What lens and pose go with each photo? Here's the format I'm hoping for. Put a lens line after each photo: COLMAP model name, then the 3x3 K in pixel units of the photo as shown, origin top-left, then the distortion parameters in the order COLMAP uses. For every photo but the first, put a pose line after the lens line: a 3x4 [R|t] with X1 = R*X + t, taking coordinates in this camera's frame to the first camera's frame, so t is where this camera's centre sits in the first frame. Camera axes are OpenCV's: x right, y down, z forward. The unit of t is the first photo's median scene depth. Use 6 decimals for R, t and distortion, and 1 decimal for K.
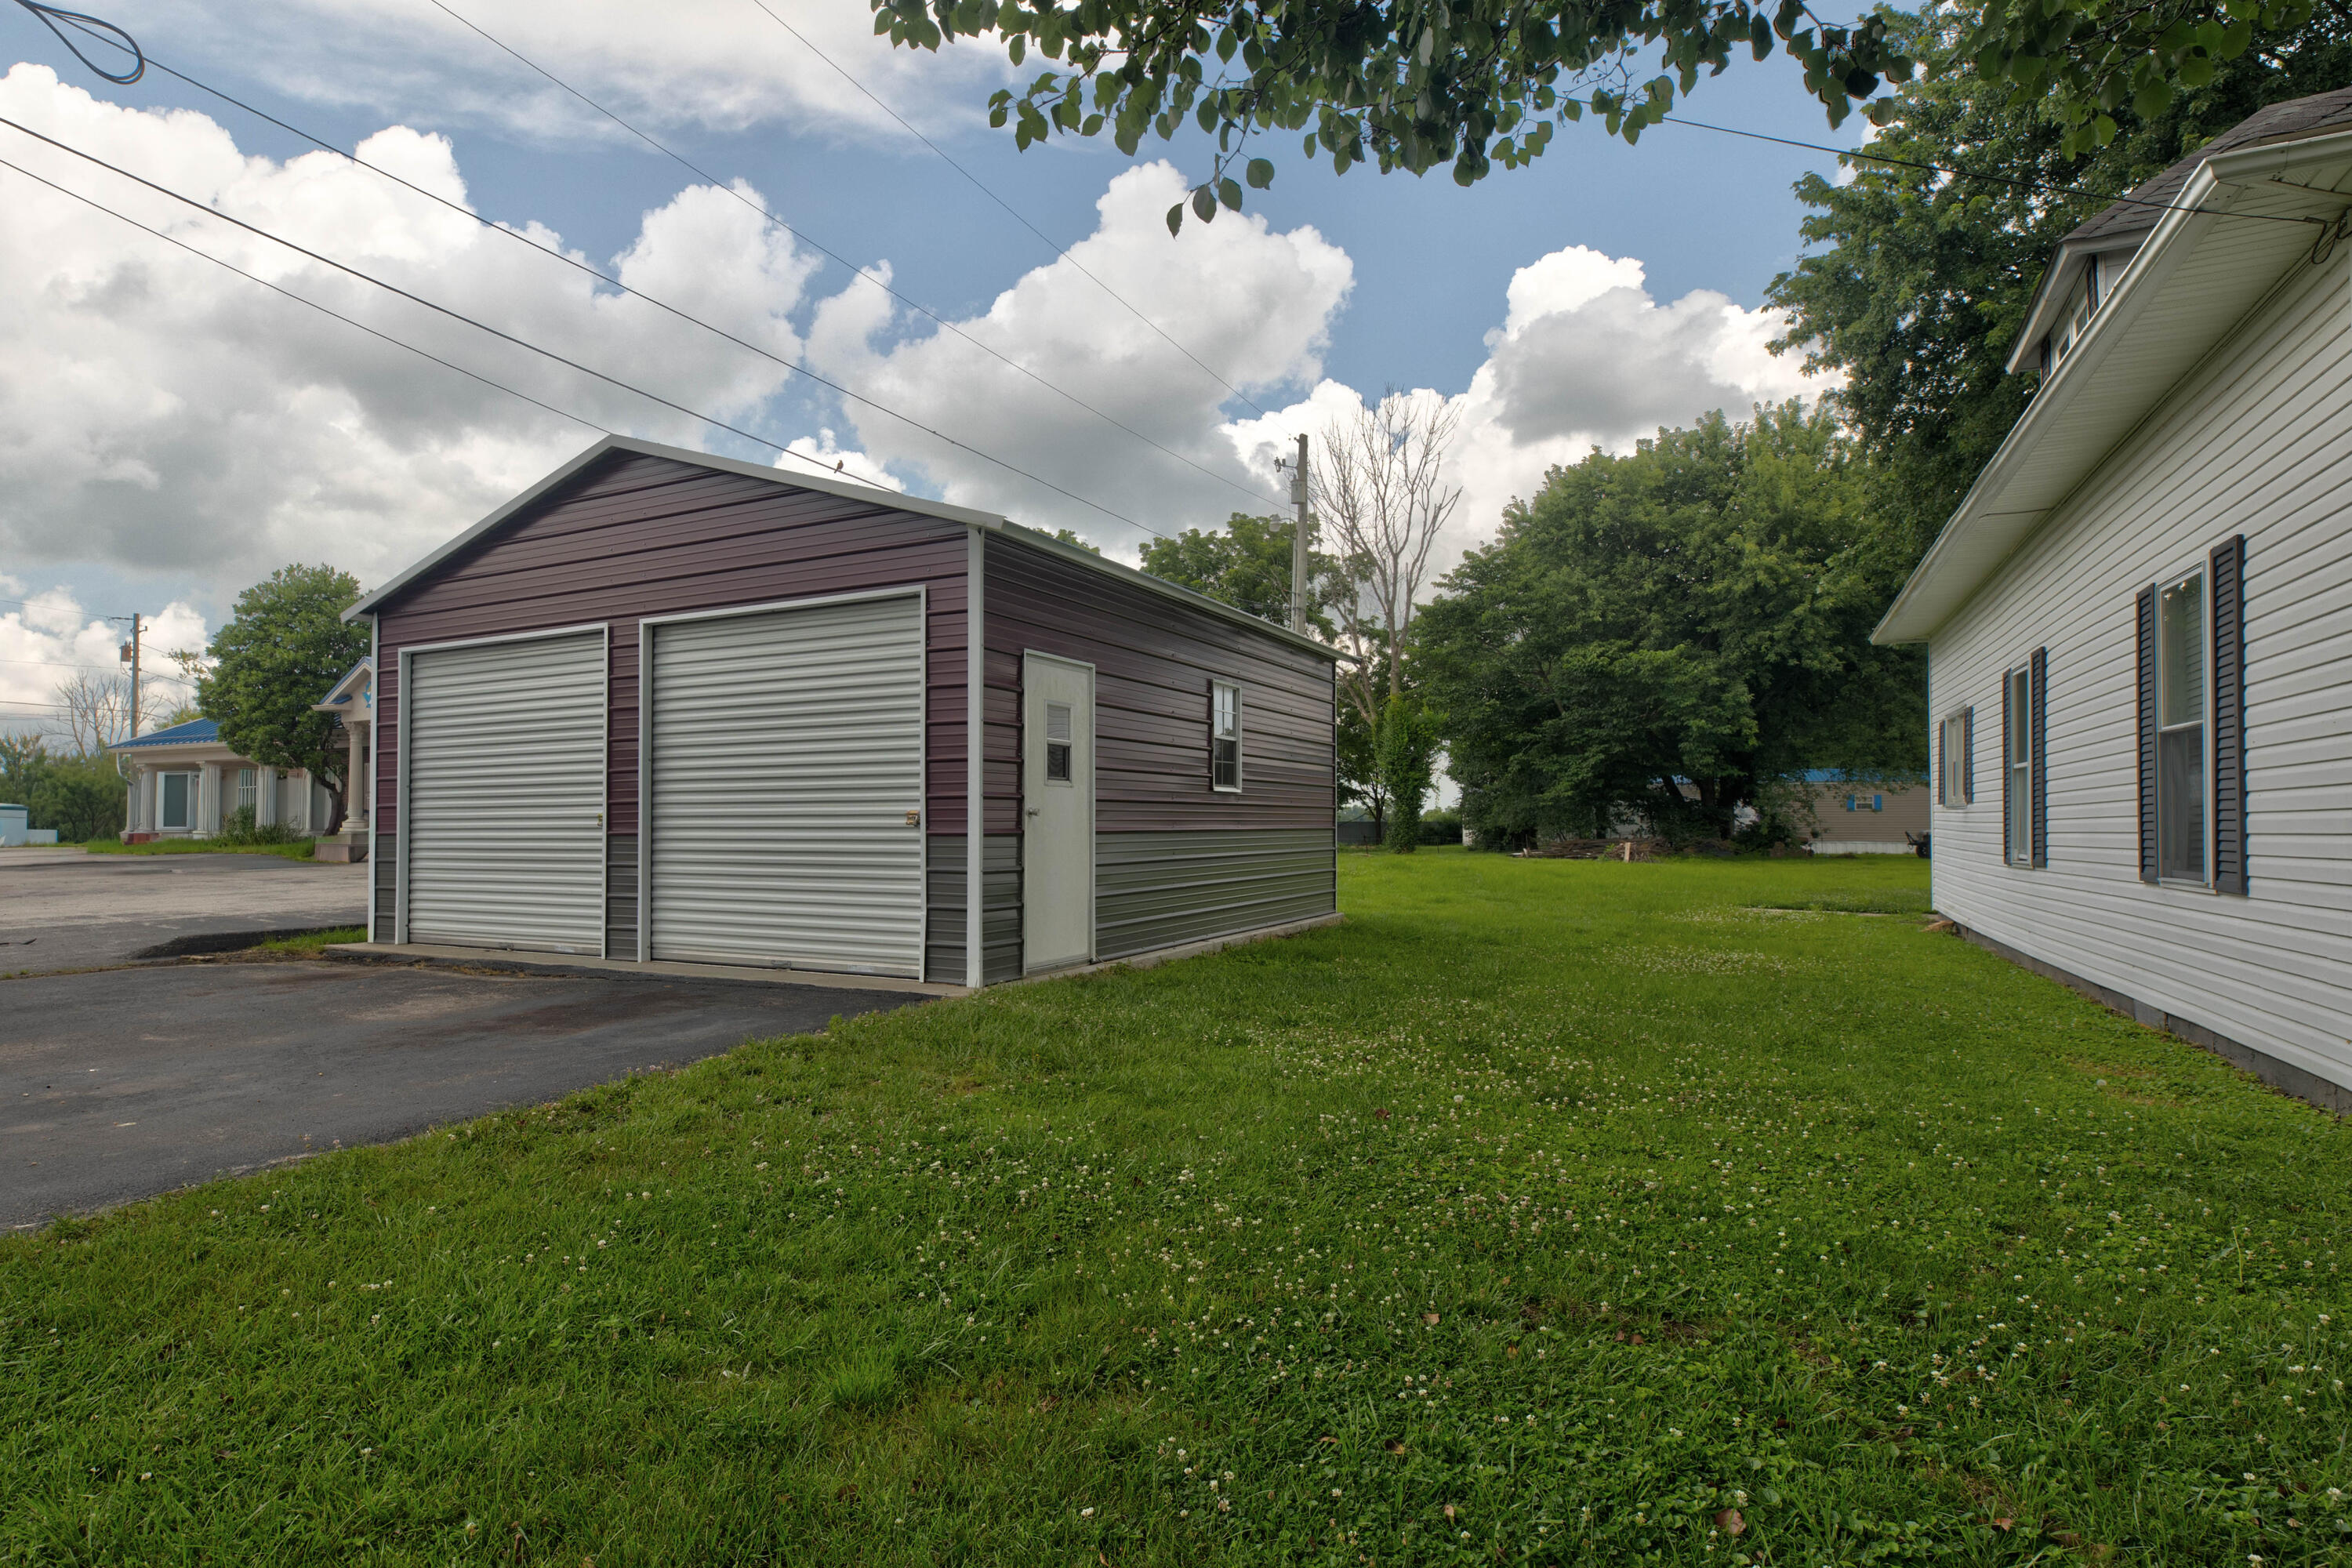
lens RADIAL K [[1283.4, 0, 1013.1], [0, 1283.4, 794.0], [0, 0, 1]] dist [-0.002821, -0.000162]
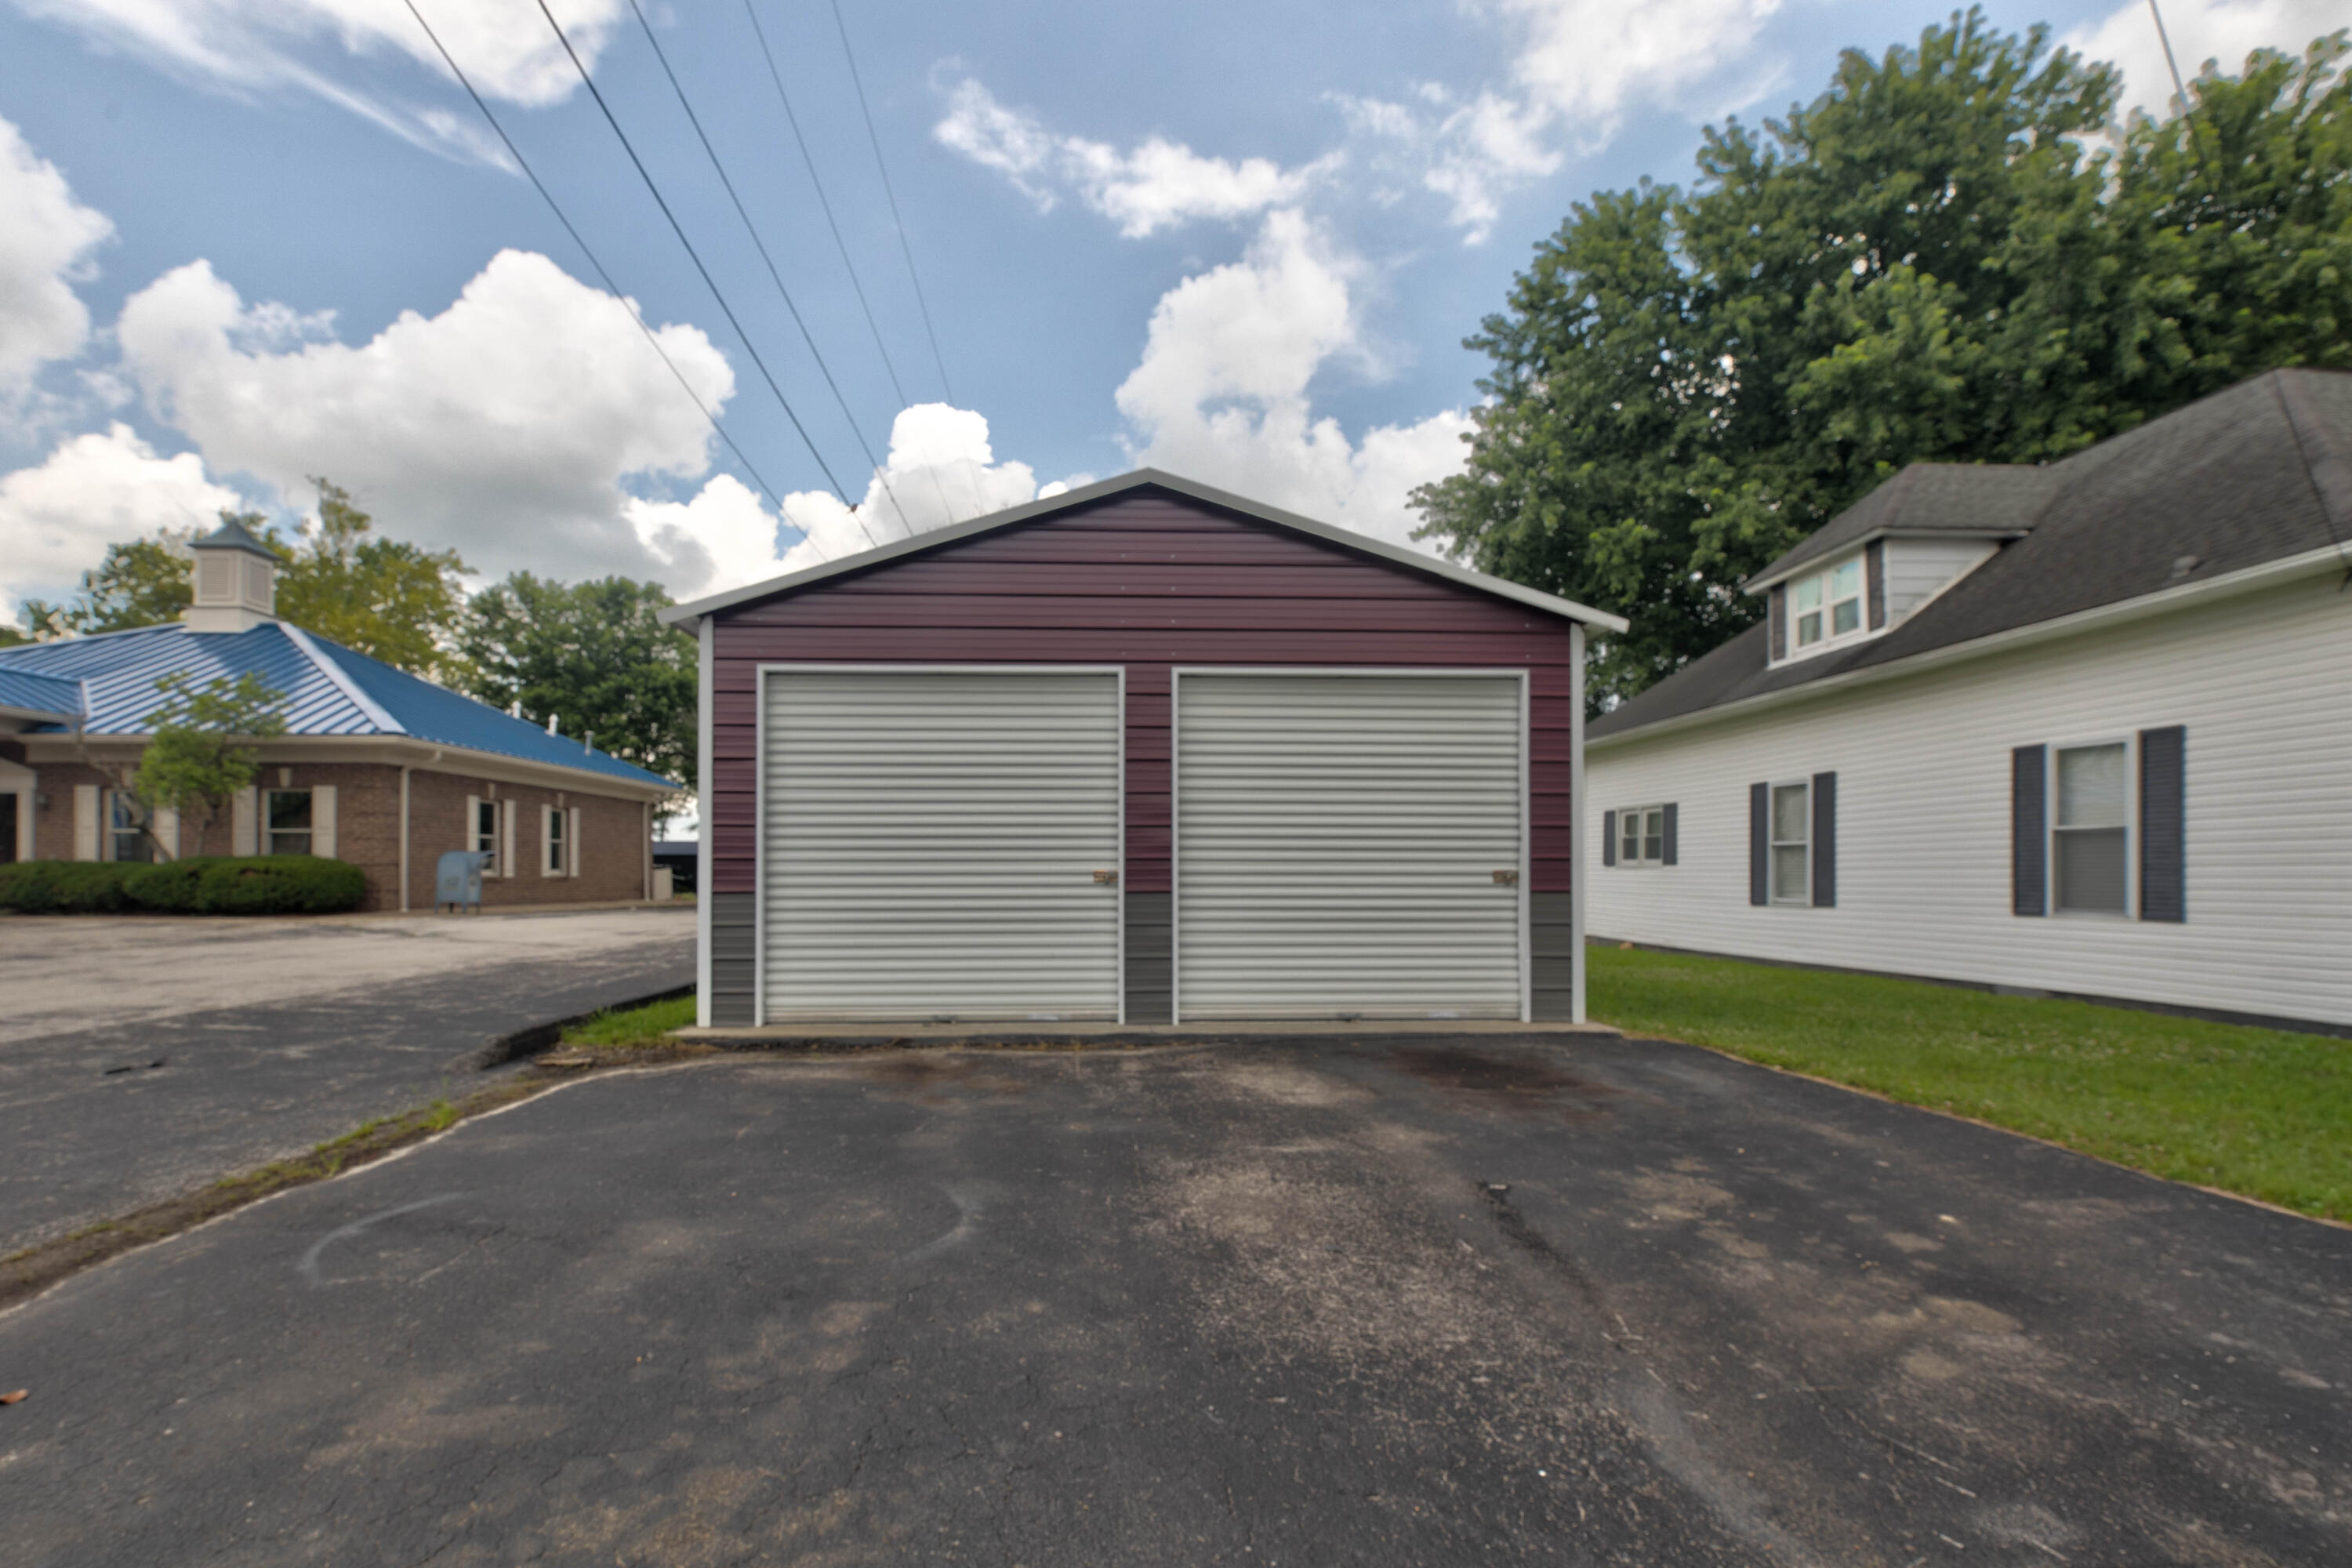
lens RADIAL K [[1128.8, 0, 1103.0], [0, 1128.8, 856.0], [0, 0, 1]] dist [-0.012061, -0.000154]
pose [[0.846096, 0.011899, 0.532898, -0.188961], [-0.016823, 0.999849, 0.004386, 0.000479], [-0.532765, -0.012676, 0.846168, 0.074835]]
